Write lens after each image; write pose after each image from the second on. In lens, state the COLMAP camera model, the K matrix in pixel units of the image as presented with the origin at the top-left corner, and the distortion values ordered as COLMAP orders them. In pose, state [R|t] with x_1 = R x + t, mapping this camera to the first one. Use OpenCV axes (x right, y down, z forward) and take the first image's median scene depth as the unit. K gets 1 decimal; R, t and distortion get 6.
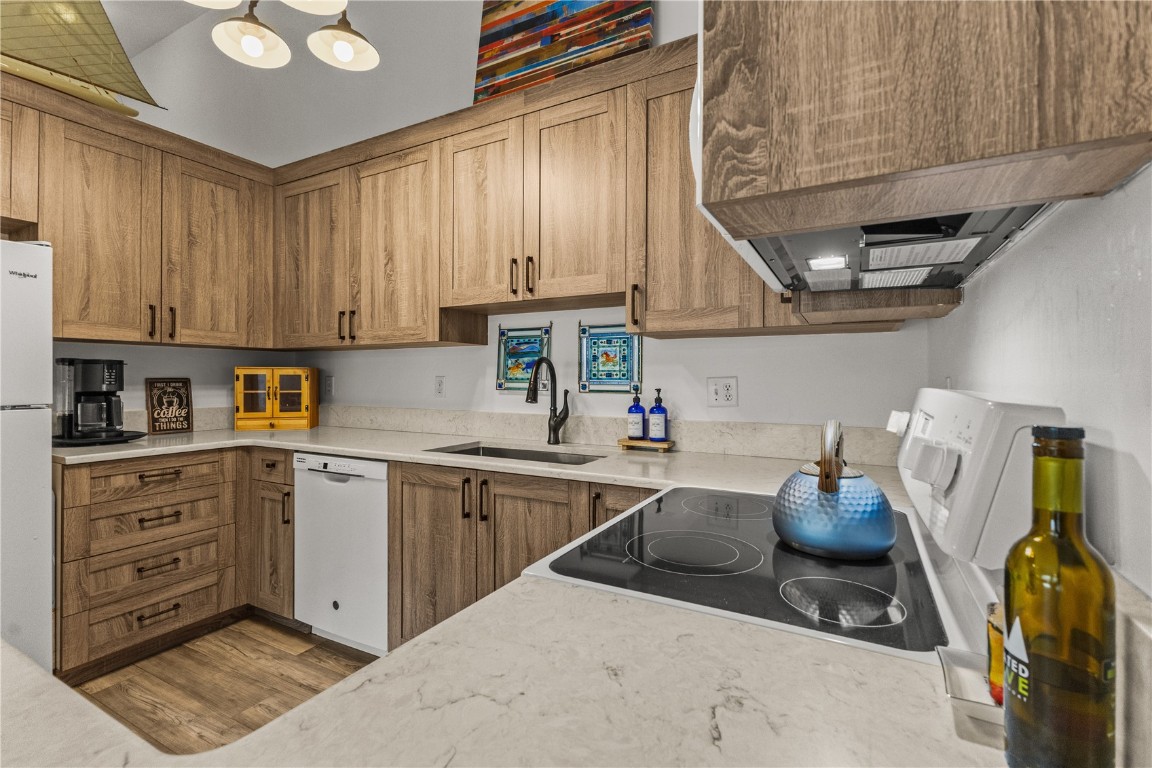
lens RADIAL K [[513.9, 0, 578.0], [0, 513.9, 379.5], [0, 0, 1]] dist [0.010703, -0.001631]
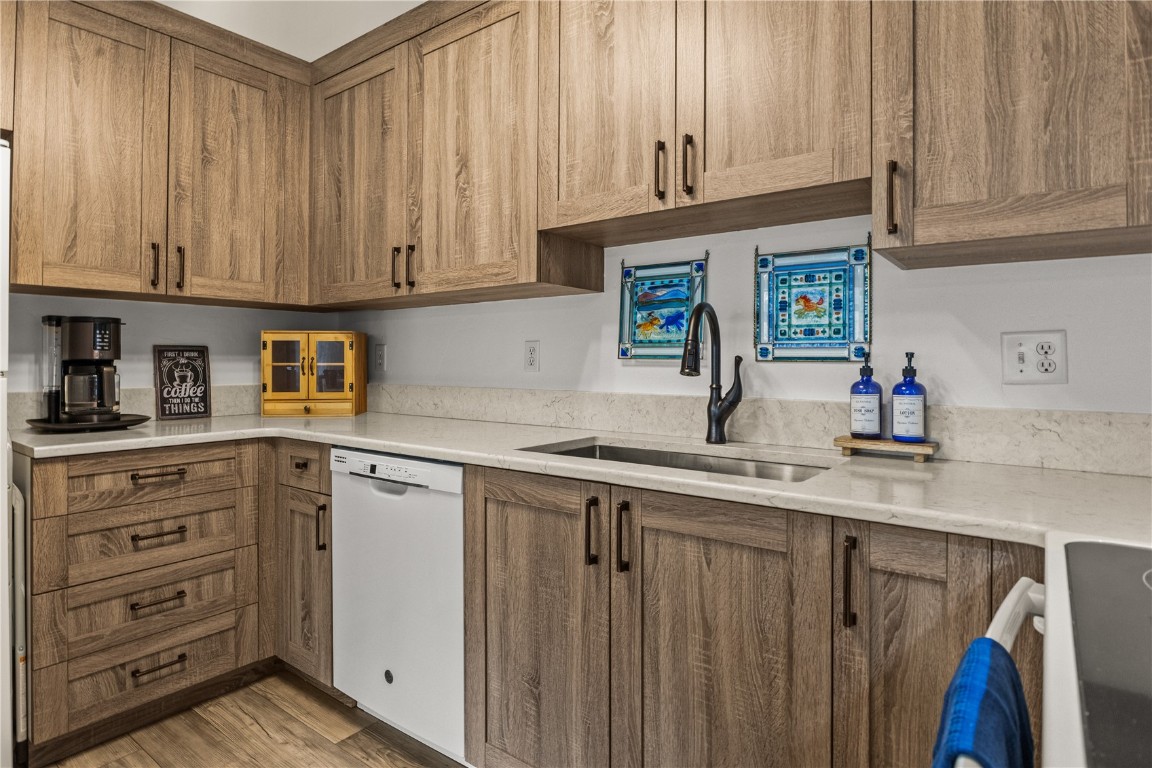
lens RADIAL K [[622.0, 0, 578.6], [0, 622.0, 360.8], [0, 0, 1]] dist [-0.017112, 0.000933]
pose [[0.989587, -0.000459, -0.143932, -0.105490], [0.000071, 0.999996, -0.002703, 0.027243], [0.143933, 0.002664, 0.989584, 0.230097]]
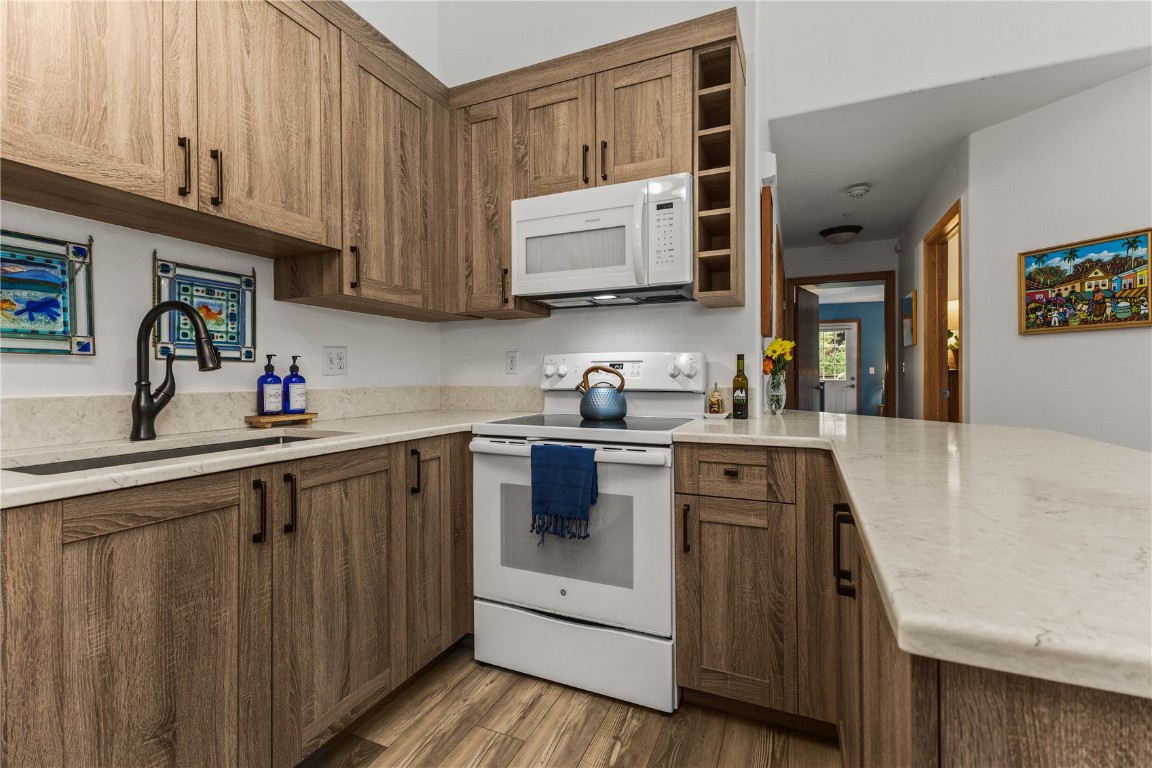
lens RADIAL K [[513.9, 0, 585.5], [0, 513.9, 378.6], [0, 0, 1]] dist [0.010703, -0.001631]
pose [[-0.098961, -0.008941, 0.995051, -0.737720], [0.006218, 0.999935, 0.009604, 0.048444], [-0.995072, 0.007138, -0.098899, 0.534322]]
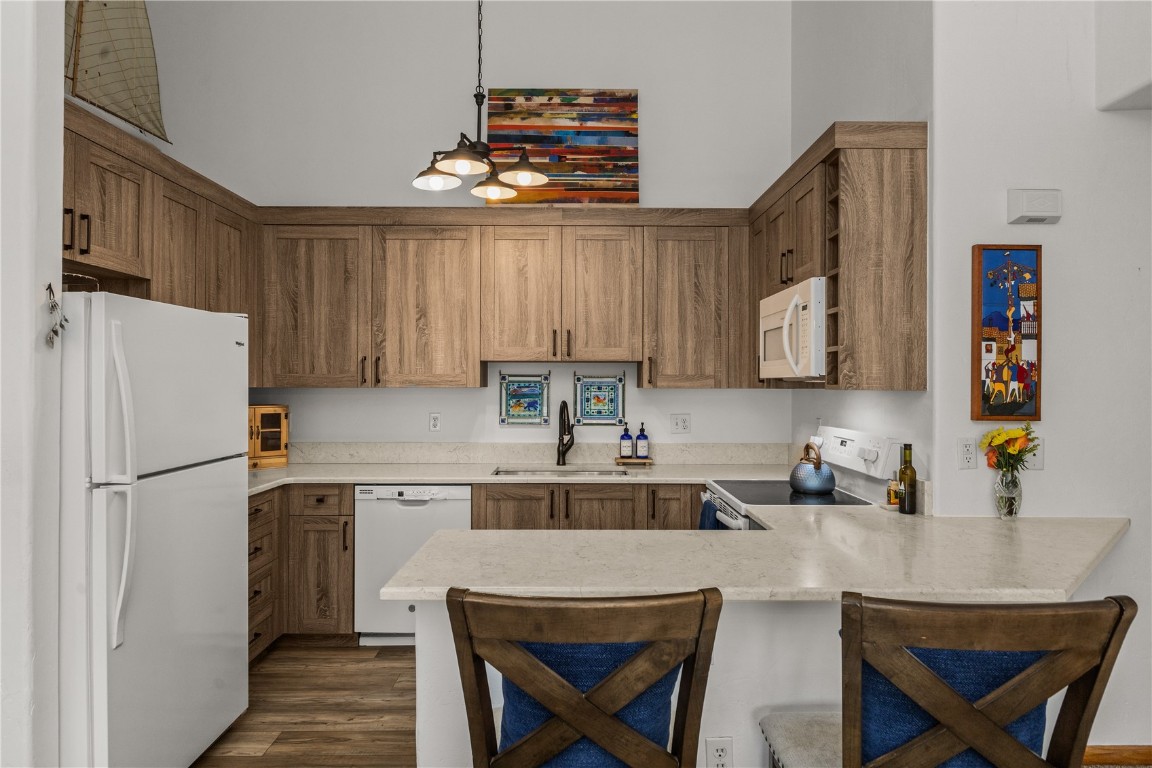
lens RADIAL K [[681.6, 0, 571.4], [0, 681.6, 389.1], [0, 0, 1]] dist [-0.001454, -0.004370]
pose [[0.875561, -0.003936, 0.483091, -0.883355], [0.000407, 0.999972, 0.007409, -0.084253], [-0.483107, -0.006291, 0.875539, -0.555117]]
